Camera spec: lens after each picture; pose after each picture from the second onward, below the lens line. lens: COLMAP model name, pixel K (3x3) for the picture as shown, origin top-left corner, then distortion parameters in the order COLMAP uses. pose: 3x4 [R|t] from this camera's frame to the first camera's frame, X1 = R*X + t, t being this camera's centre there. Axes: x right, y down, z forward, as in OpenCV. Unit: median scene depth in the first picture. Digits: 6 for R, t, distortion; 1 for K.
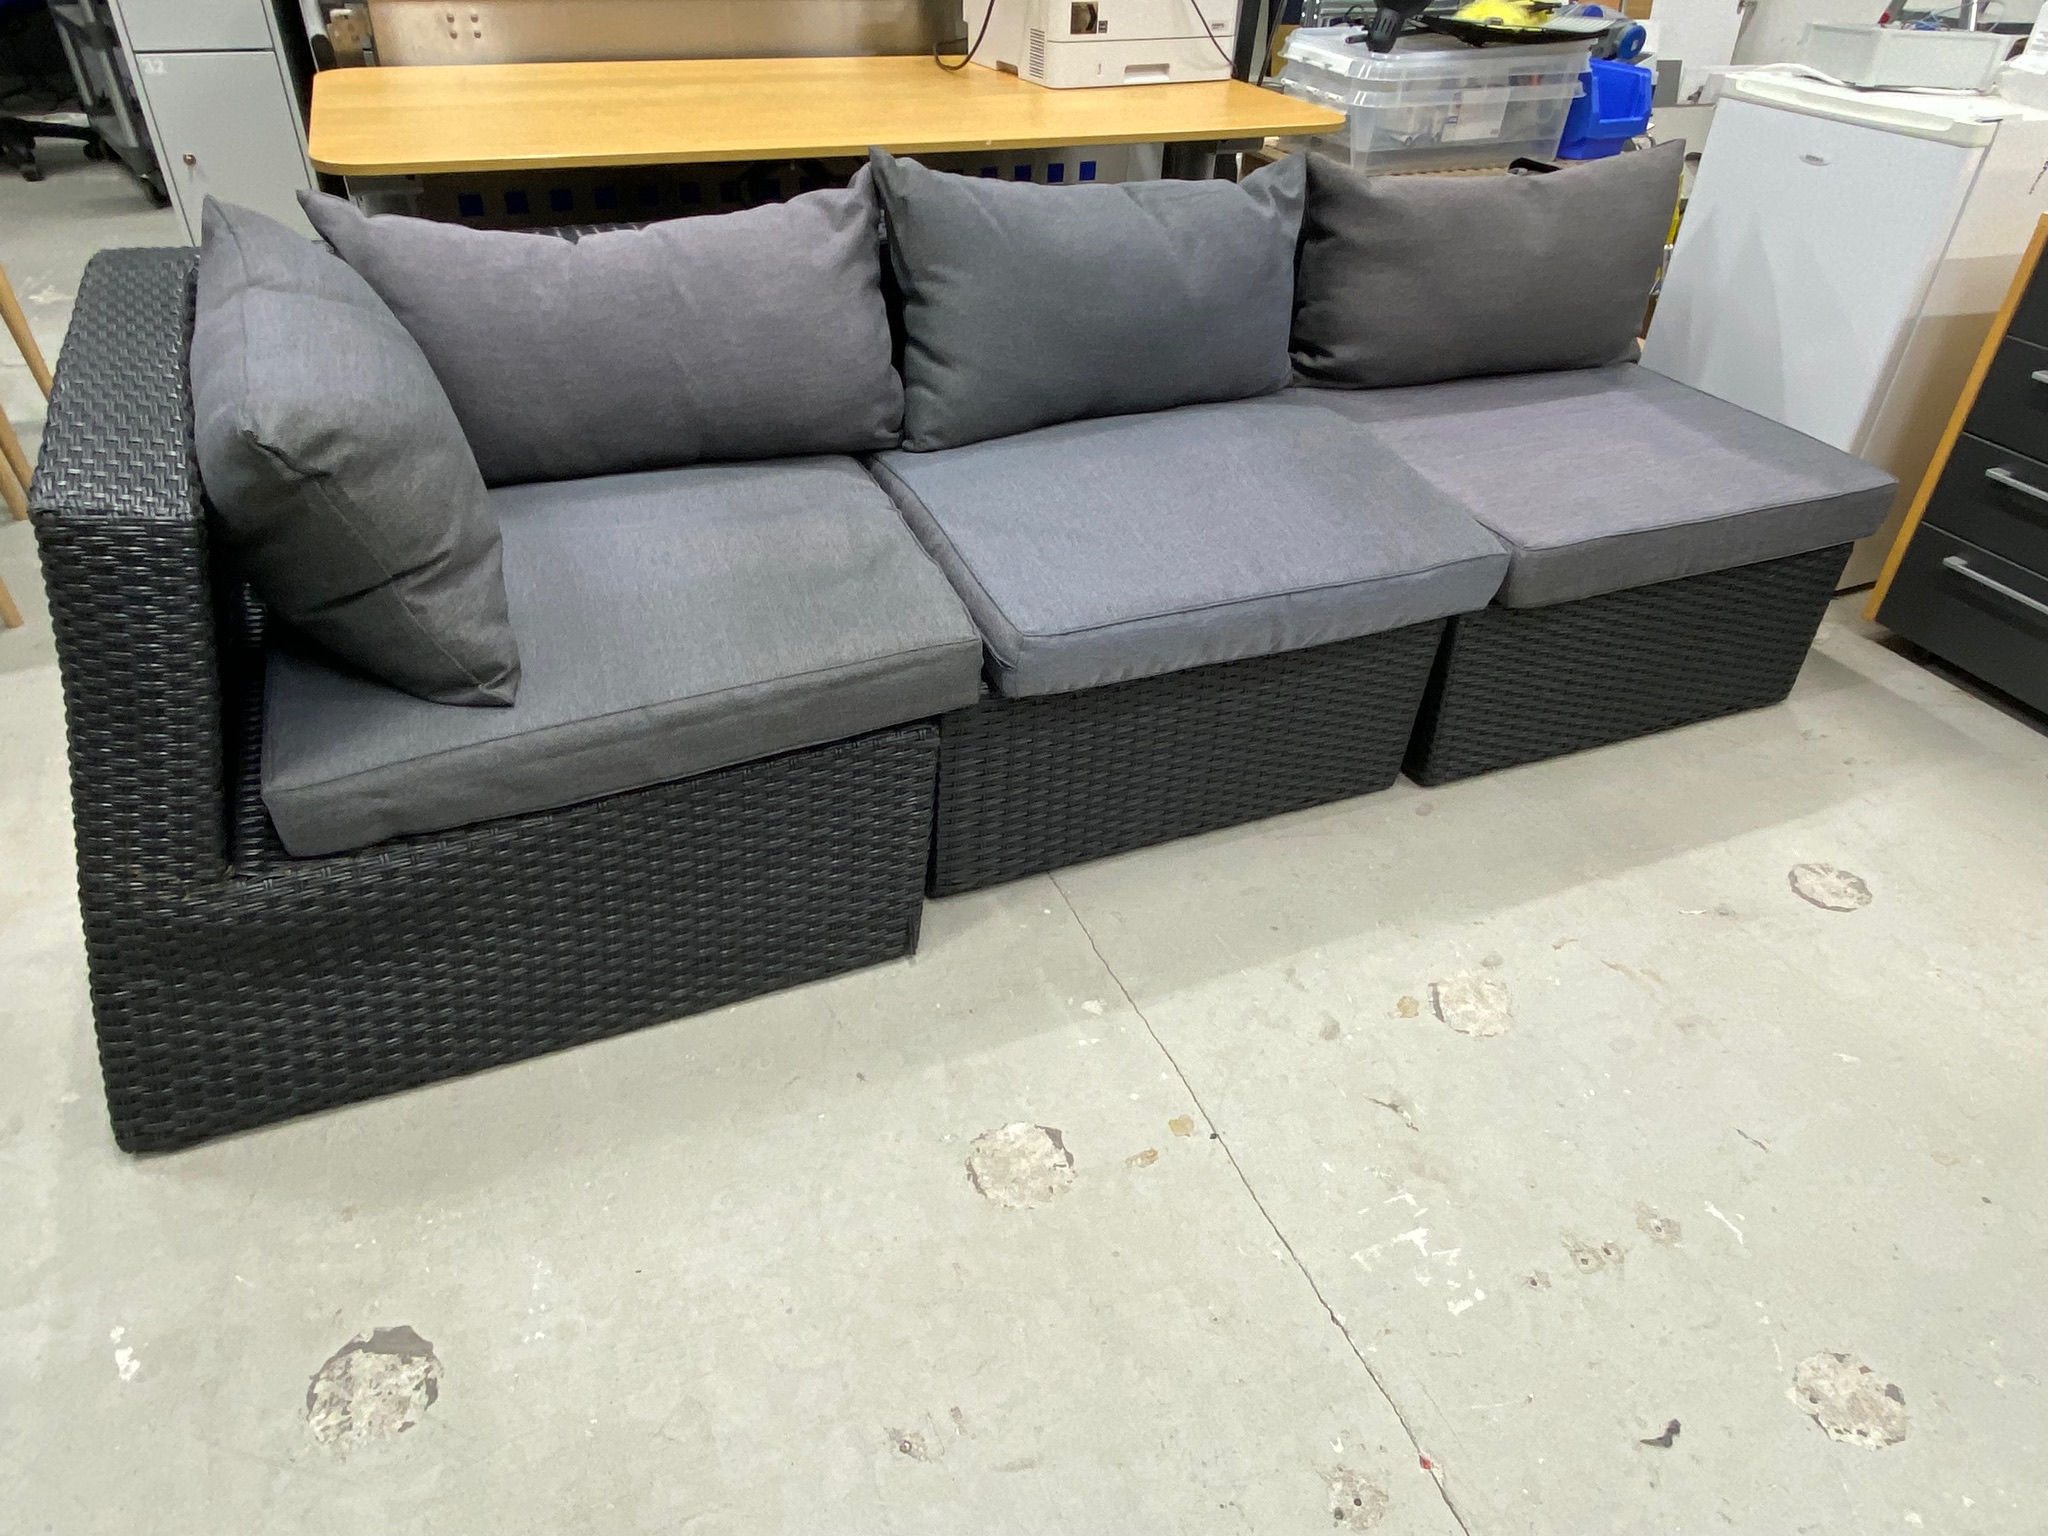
lens RADIAL K [[1260.8, 0, 1038.5], [0, 1260.8, 756.3], [0, 0, 1]] dist [0.078929, -0.095458]
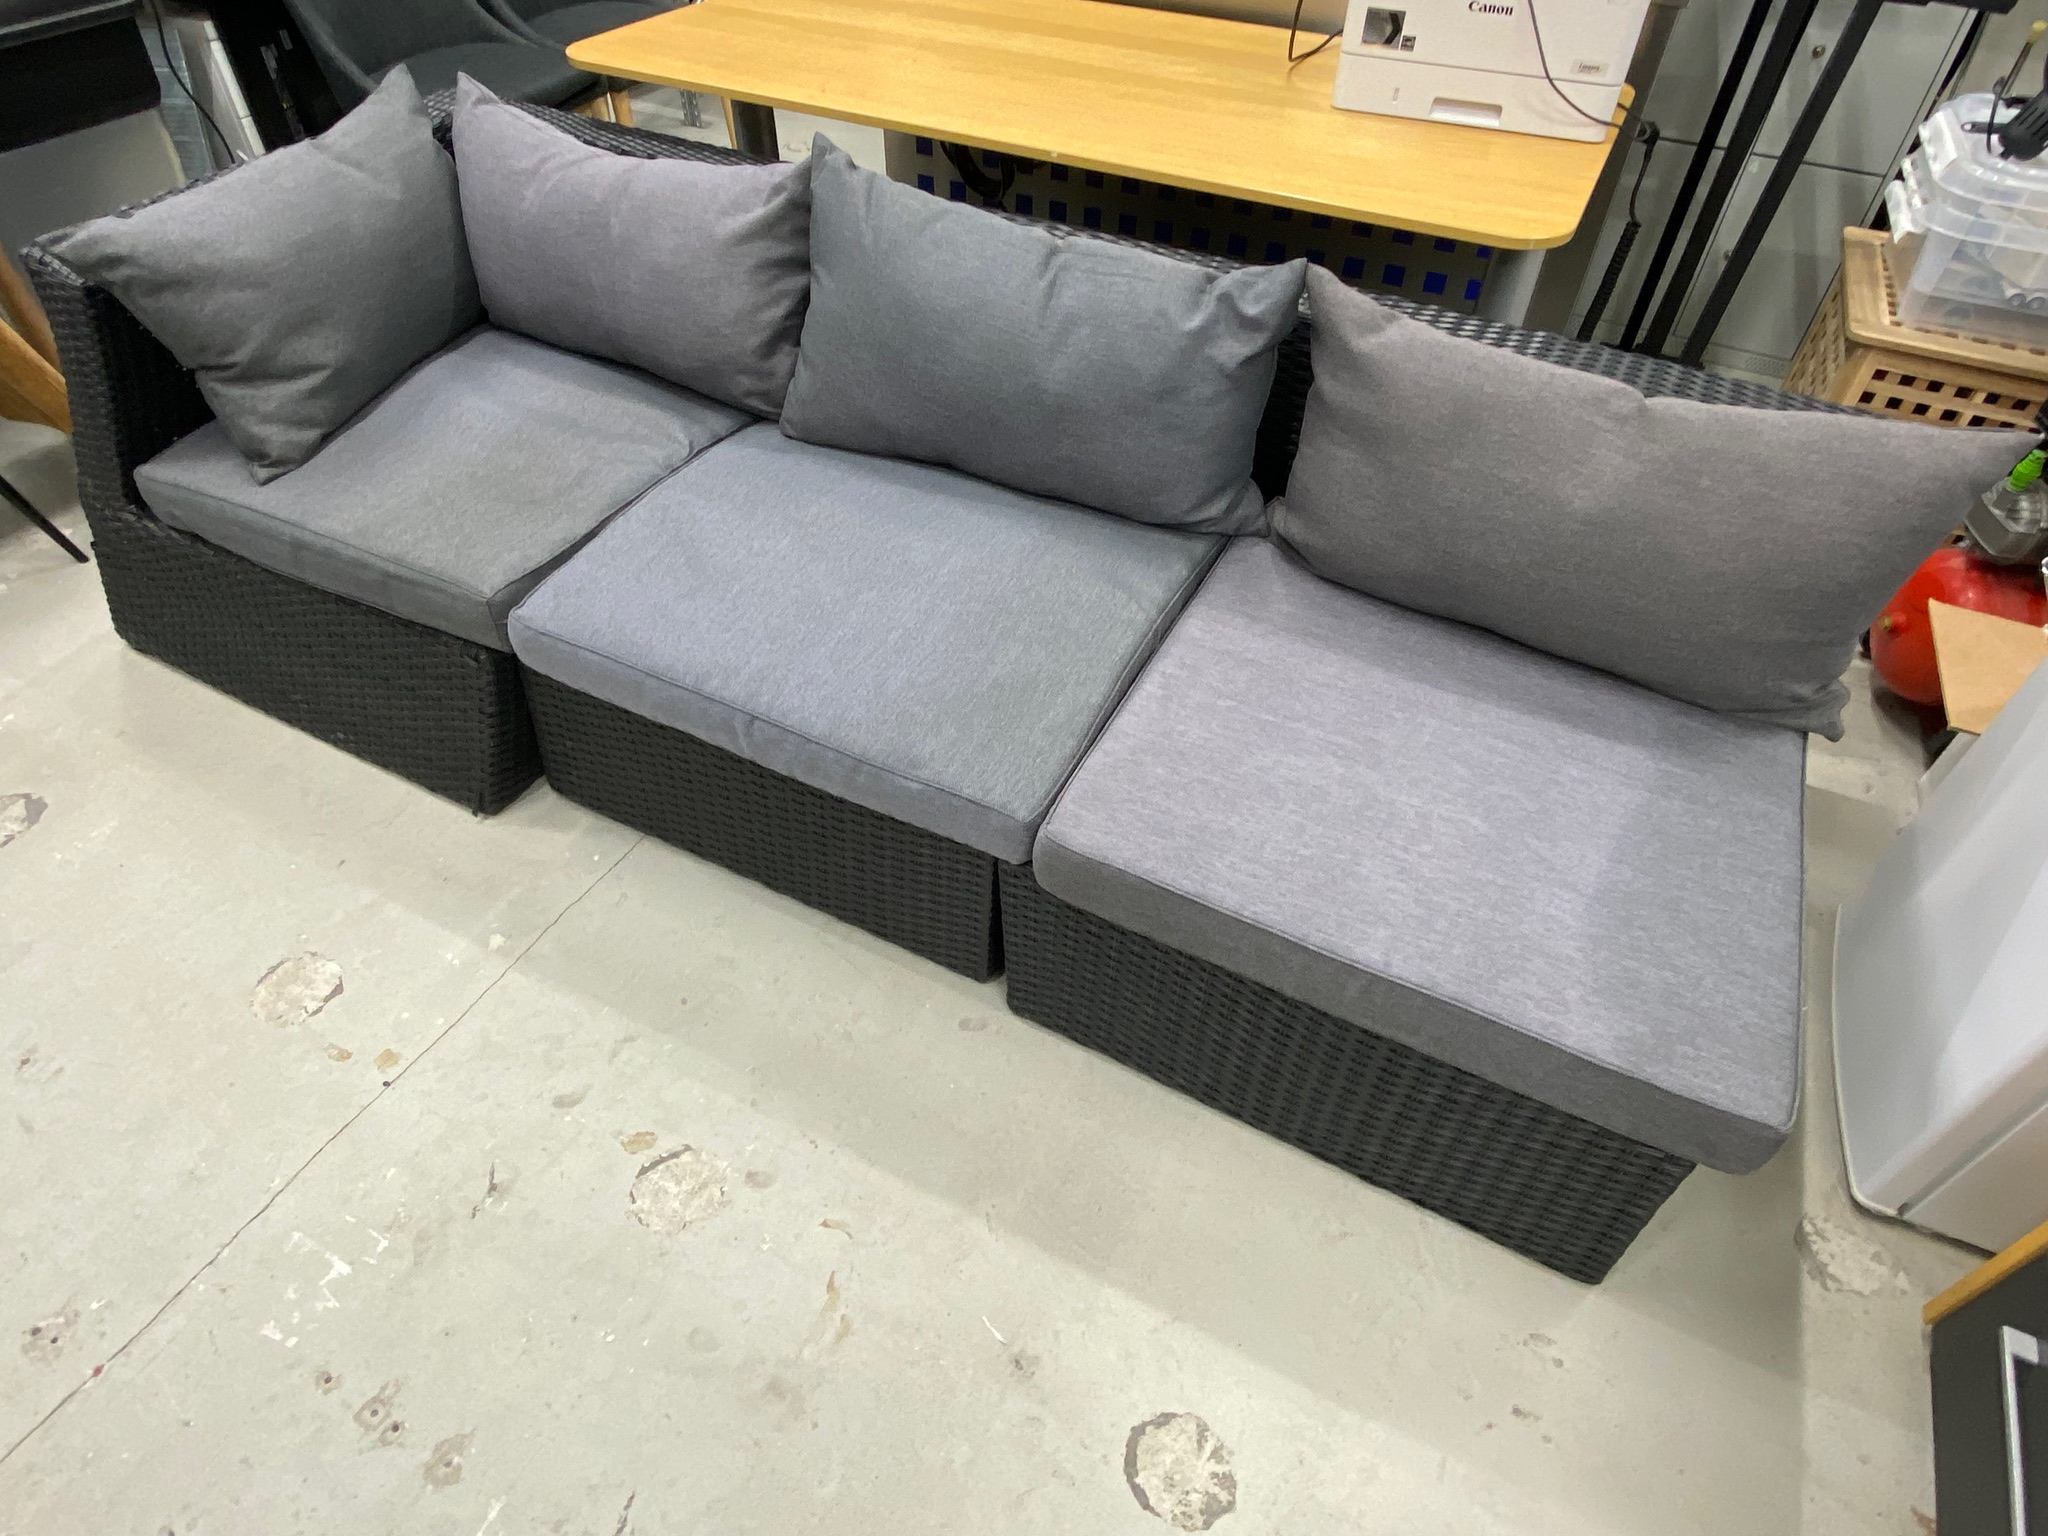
lens RADIAL K [[1122.2, 0, 1045.8], [0, 1122.2, 760.9], [0, 0, 1]] dist [0.046063, -0.048789]
pose [[0.642909, 0.528131, -0.554749, 0.815037], [-0.448879, 0.846651, 0.285814, -0.435578], [0.620626, 0.065262, 0.781386, 0.496285]]
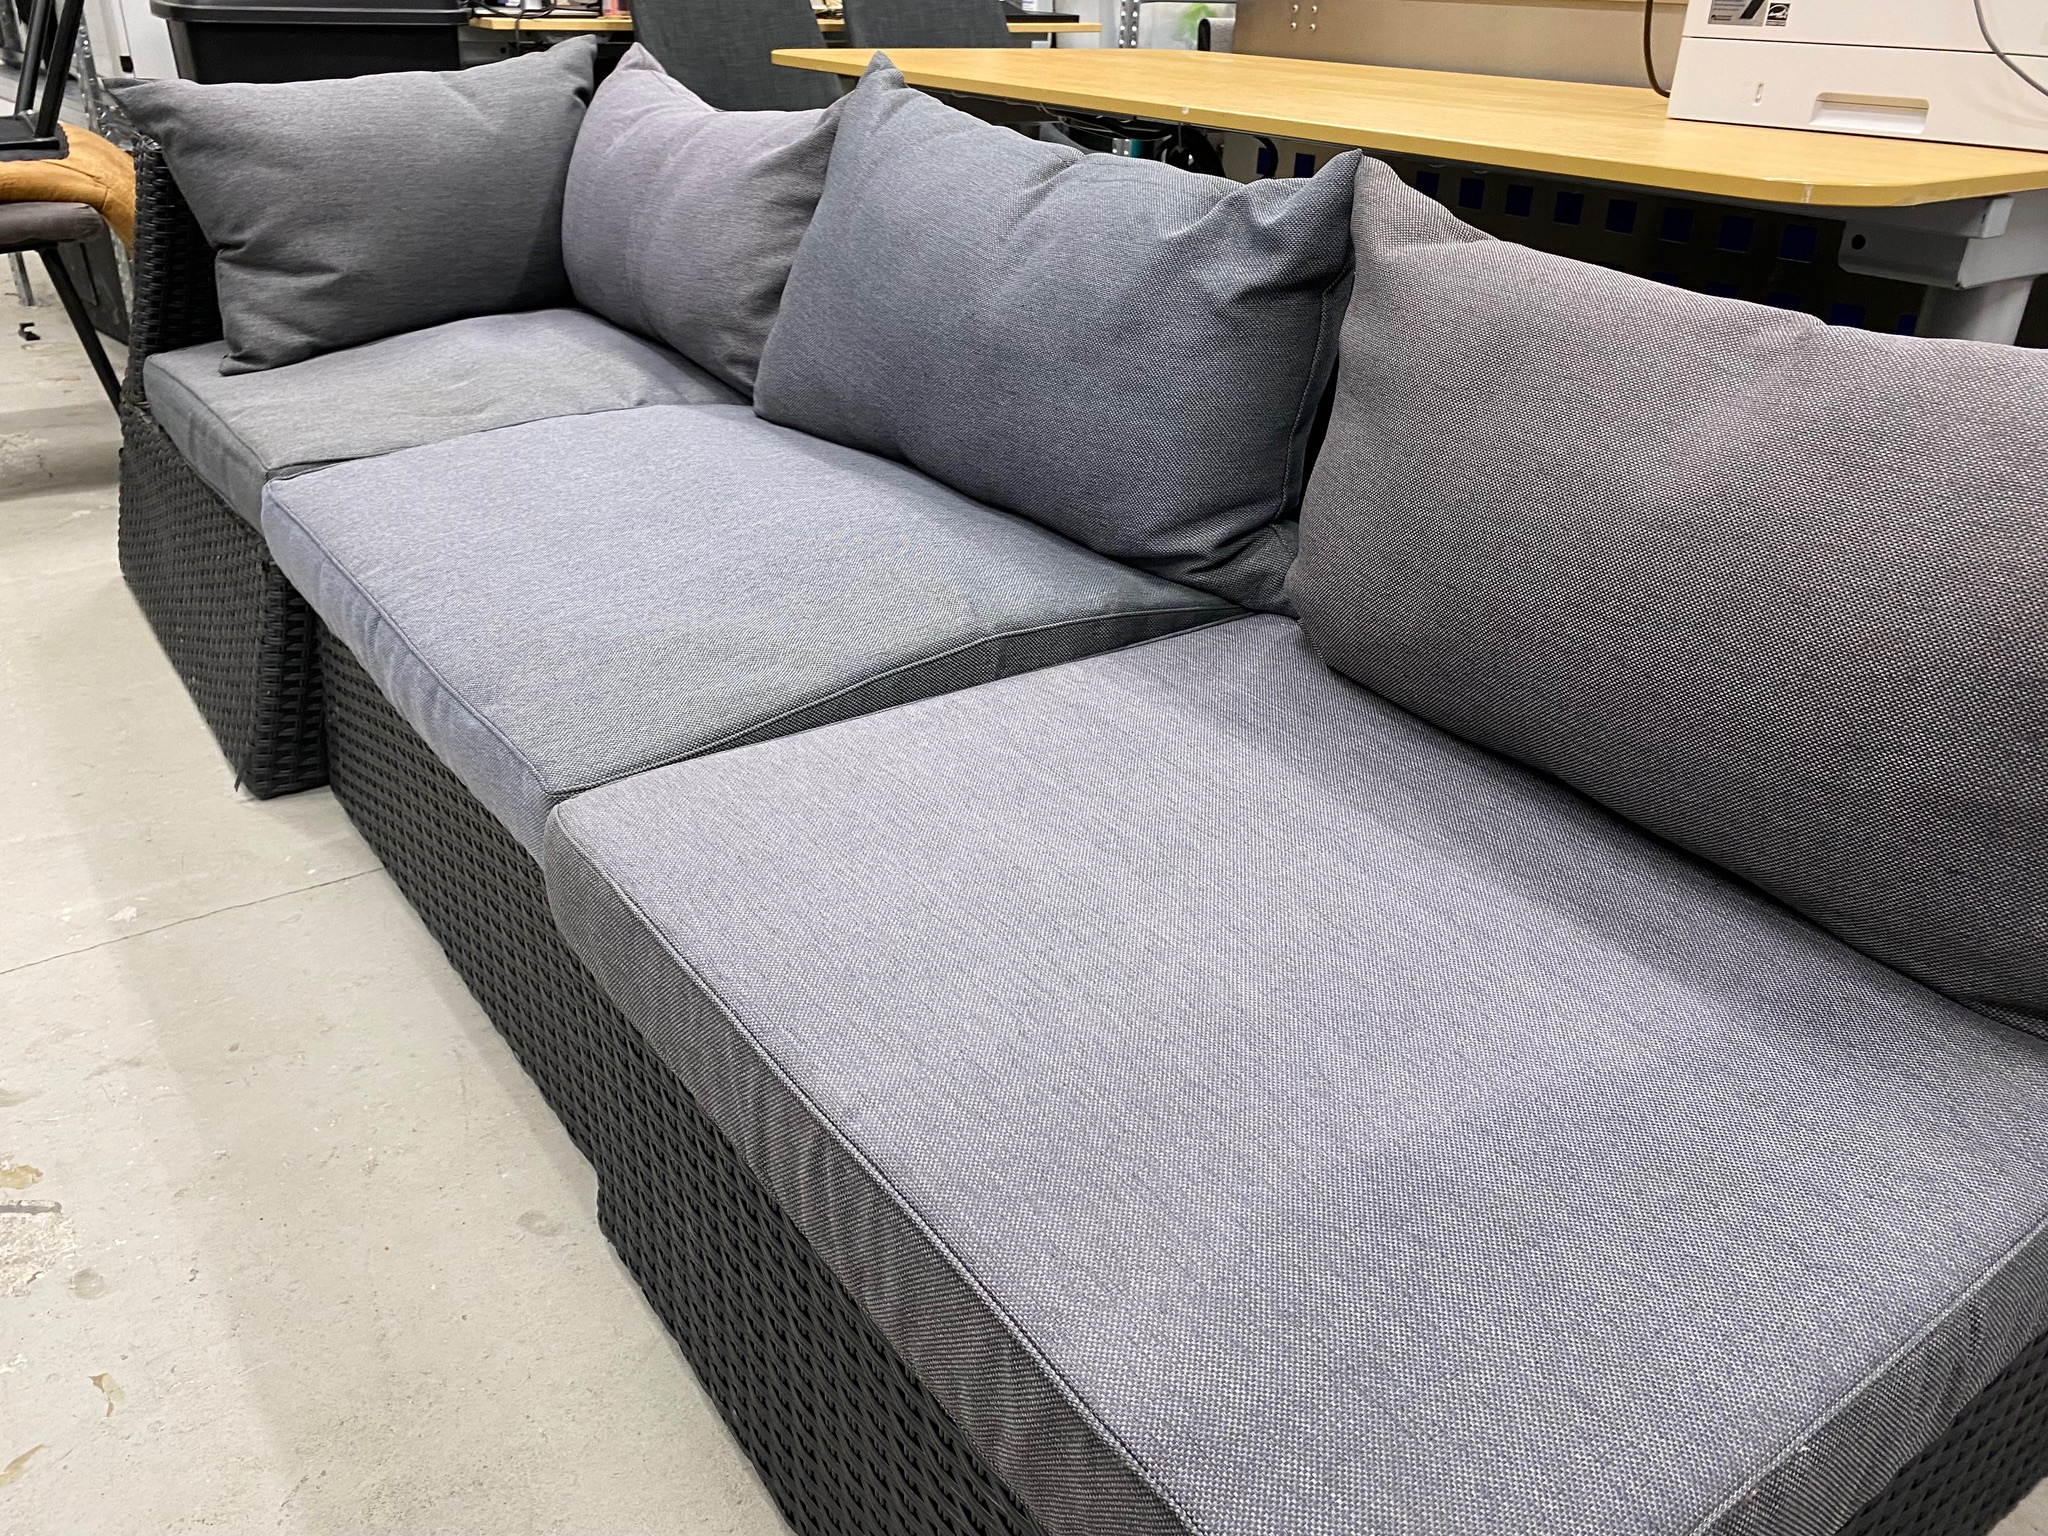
lens RADIAL K [[1541.0, 0, 1025.6], [0, 1541.0, 776.0], [0, 0, 1]] dist [0.019210, -0.017983]
pose [[0.221213, 0.424720, -0.877882, 1.007802], [-0.589081, 0.775595, 0.226794, -0.441604], [0.777205, 0.466974, 0.421767, 0.969333]]
